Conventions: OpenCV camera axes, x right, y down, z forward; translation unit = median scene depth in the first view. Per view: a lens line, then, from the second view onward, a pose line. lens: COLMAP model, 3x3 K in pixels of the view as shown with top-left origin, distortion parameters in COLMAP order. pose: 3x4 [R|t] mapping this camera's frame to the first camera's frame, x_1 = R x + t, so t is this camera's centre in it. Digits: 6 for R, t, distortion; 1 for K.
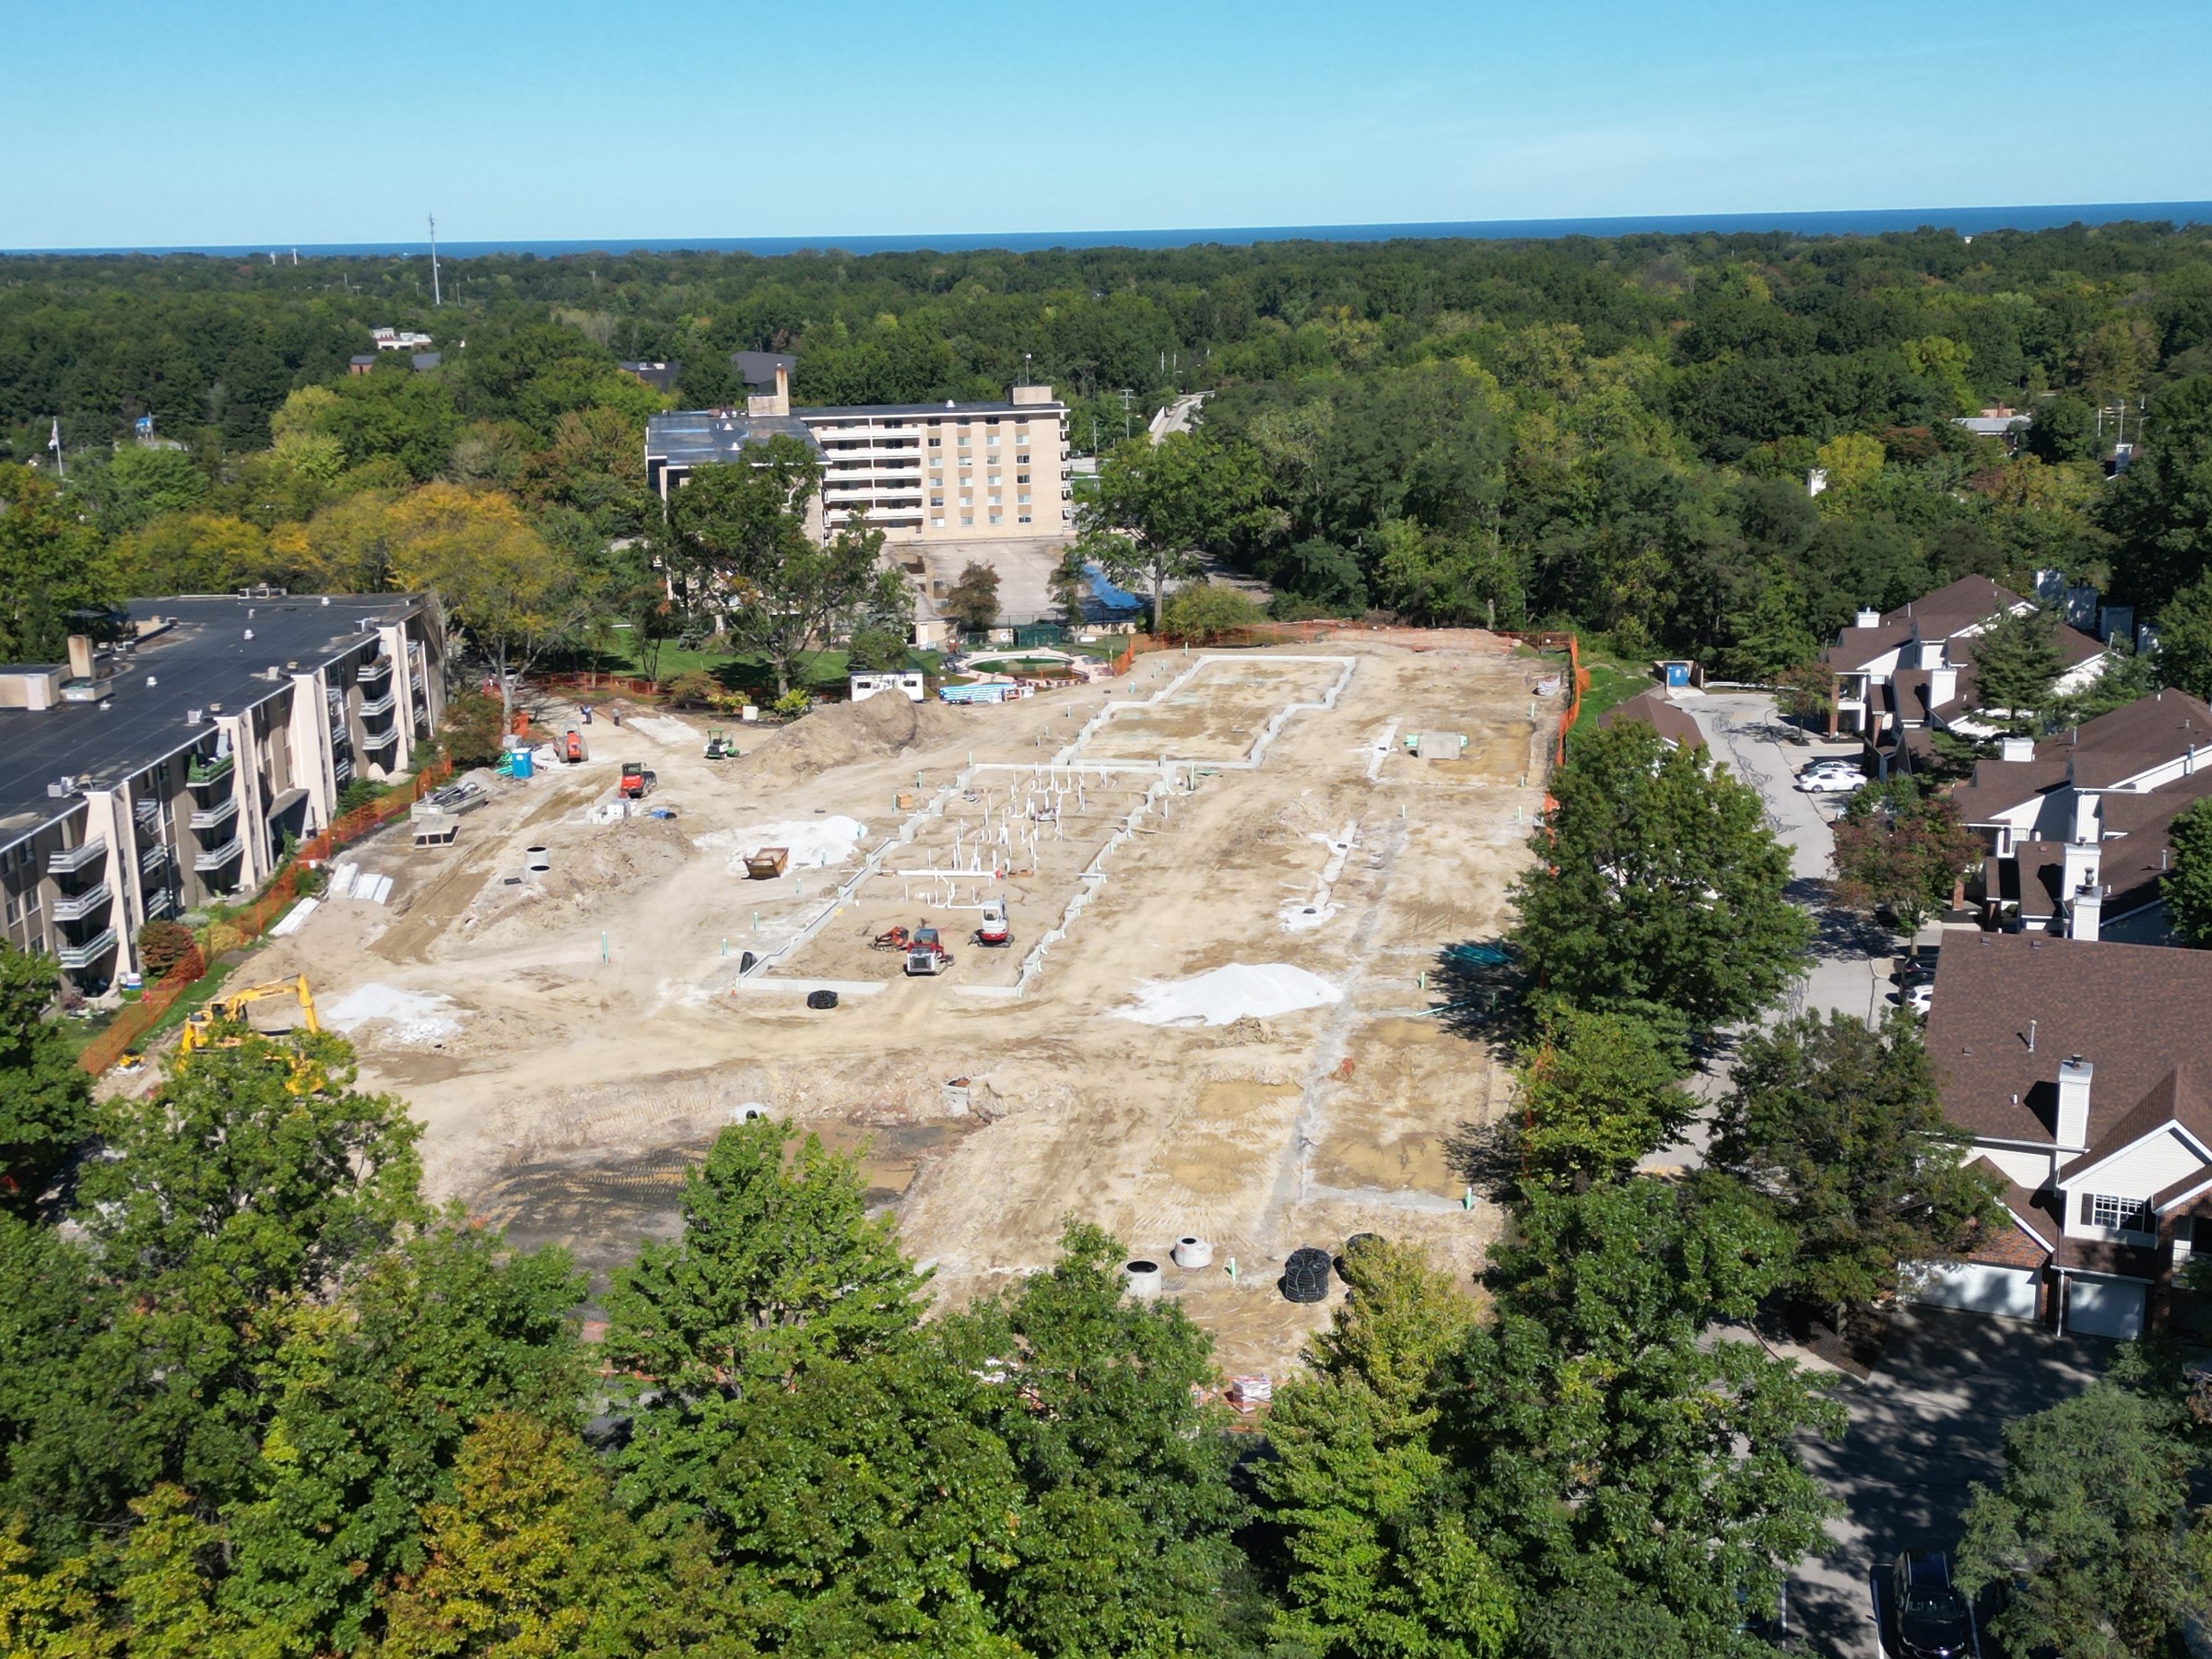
lens RADIAL K [[2483.8, 0, 1106.0], [0, 2483.8, 829.5], [0, 0, 1]] dist [0.007567, -0.487870]
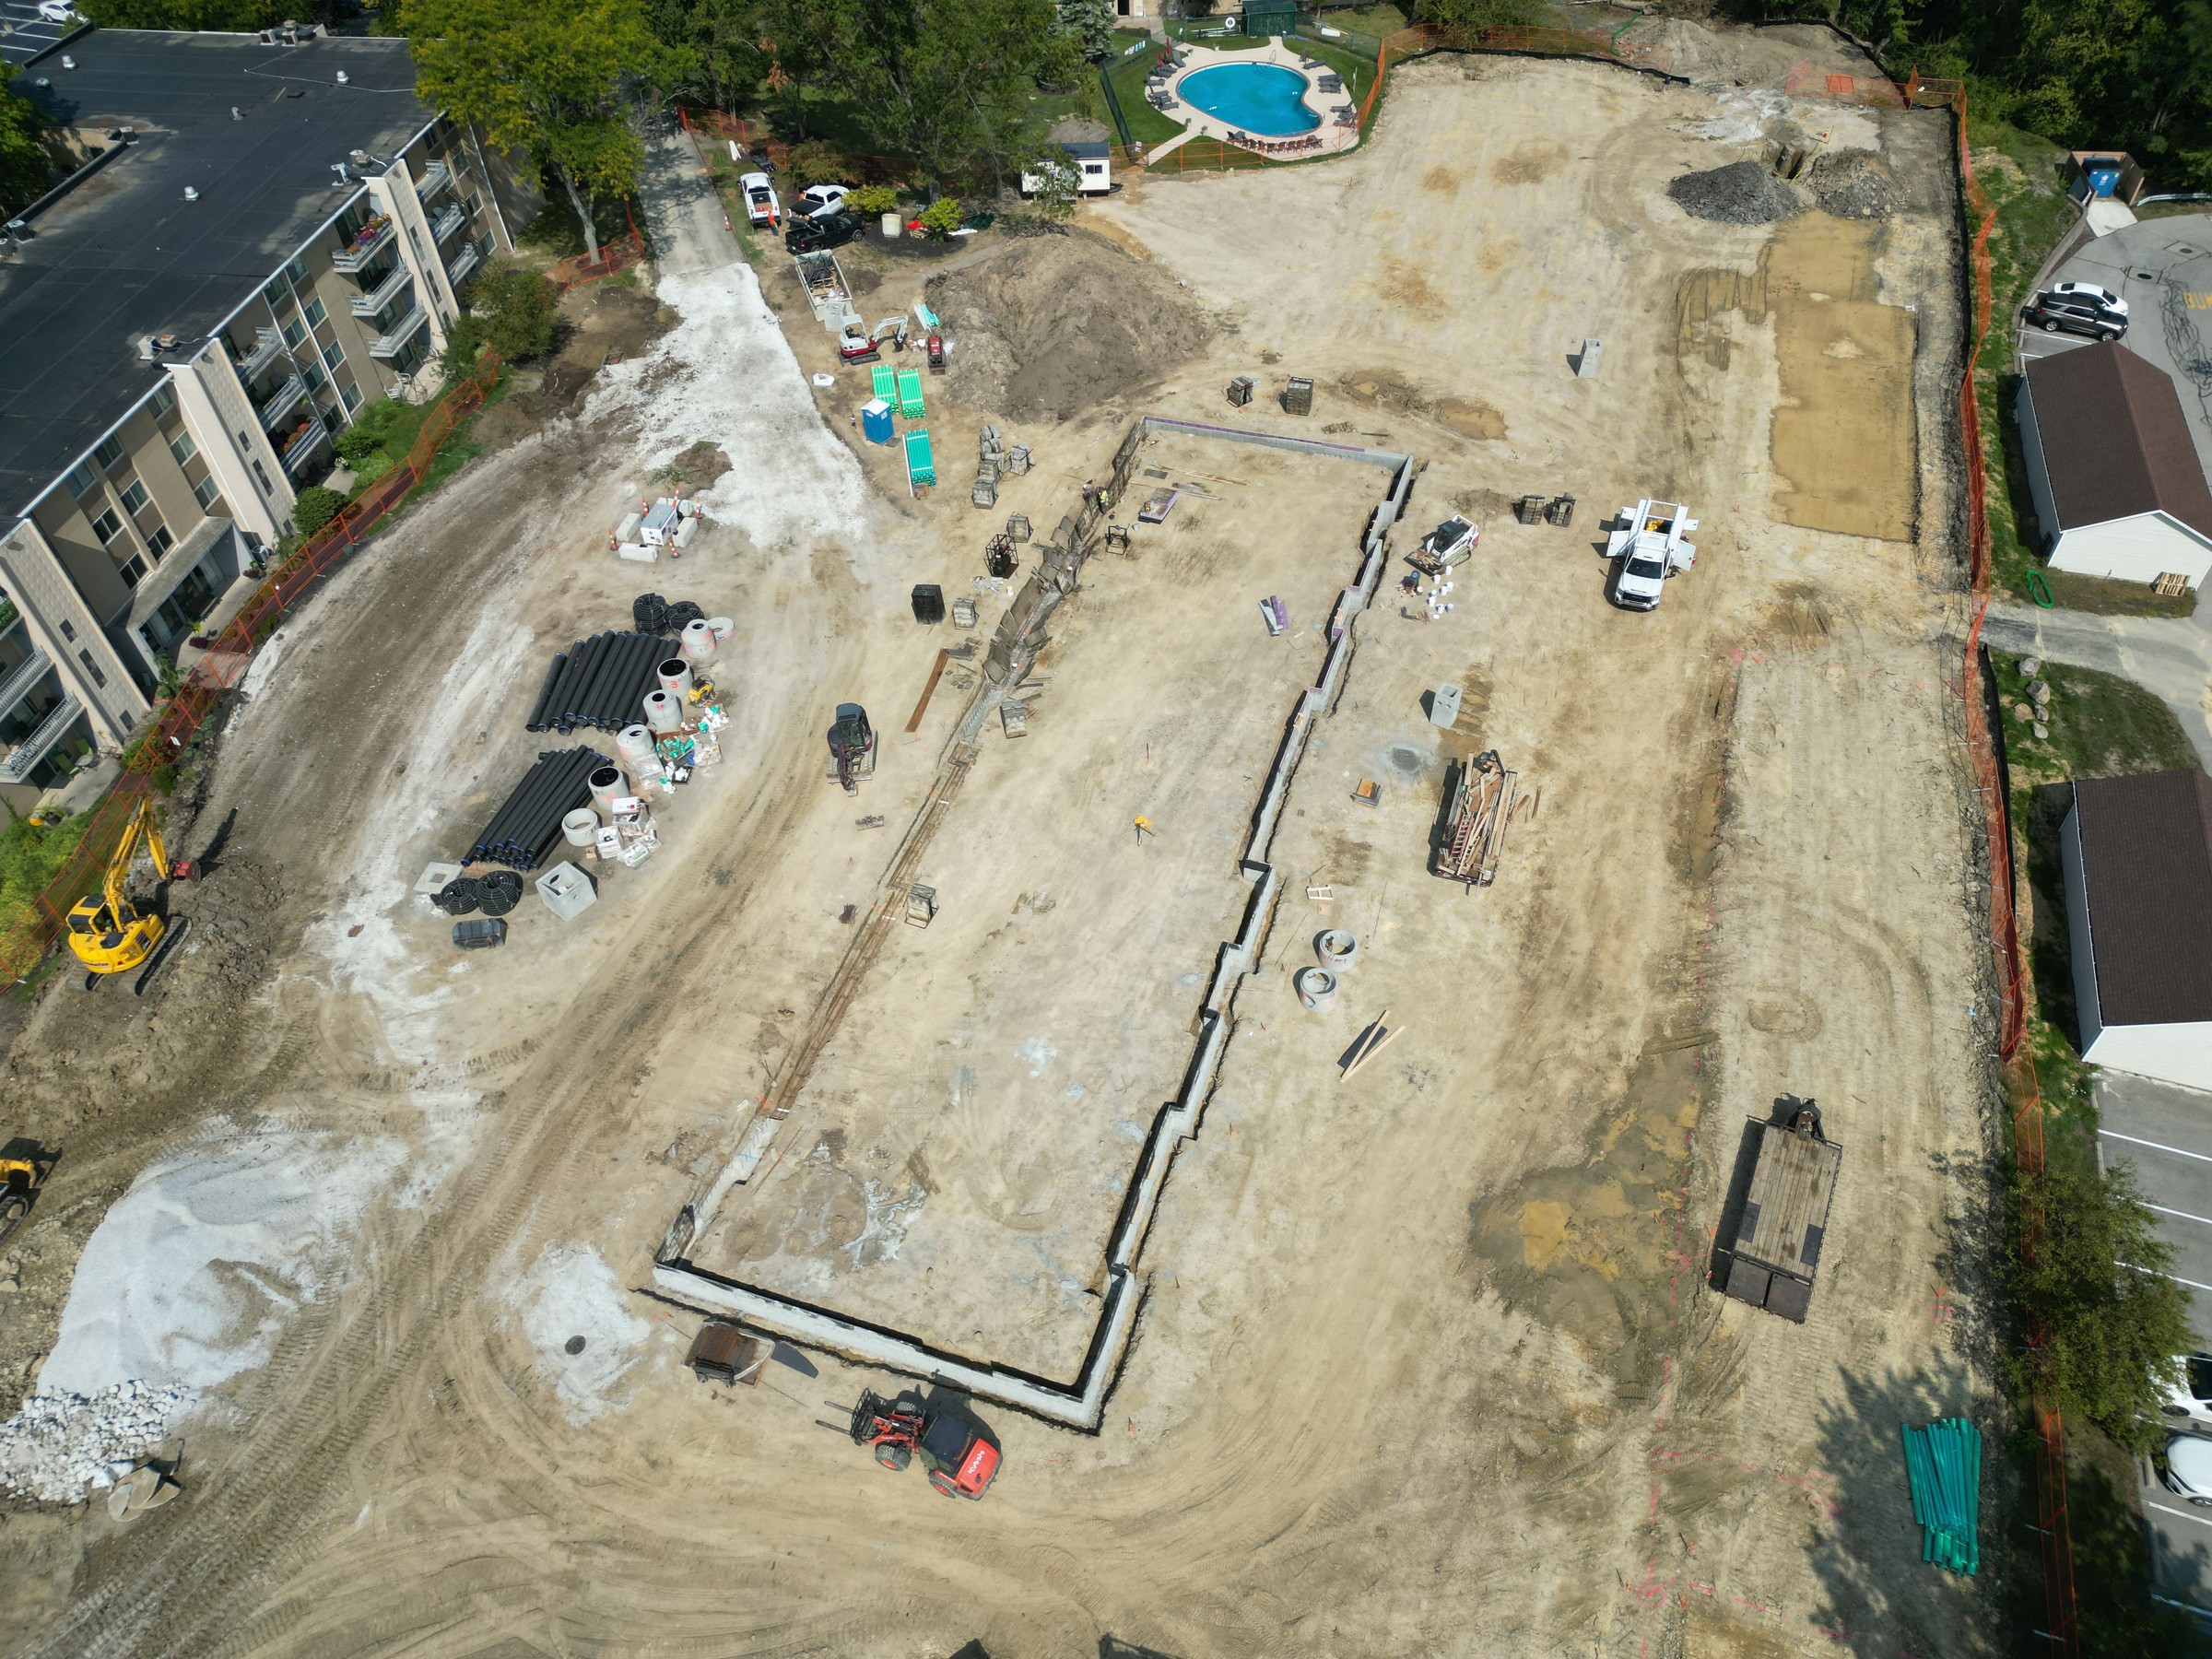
lens RADIAL K [[1541.3, 0, 1106.0], [0, 1541.3, 829.5], [0, 0, 1]] dist [0.085224, -0.083365]
pose [[0.989531, 0.089191, -0.113463, 0.001157], [-0.014206, 0.842555, 0.538422, -0.102467], [0.143621, -0.531173, 0.835002, 0.306432]]
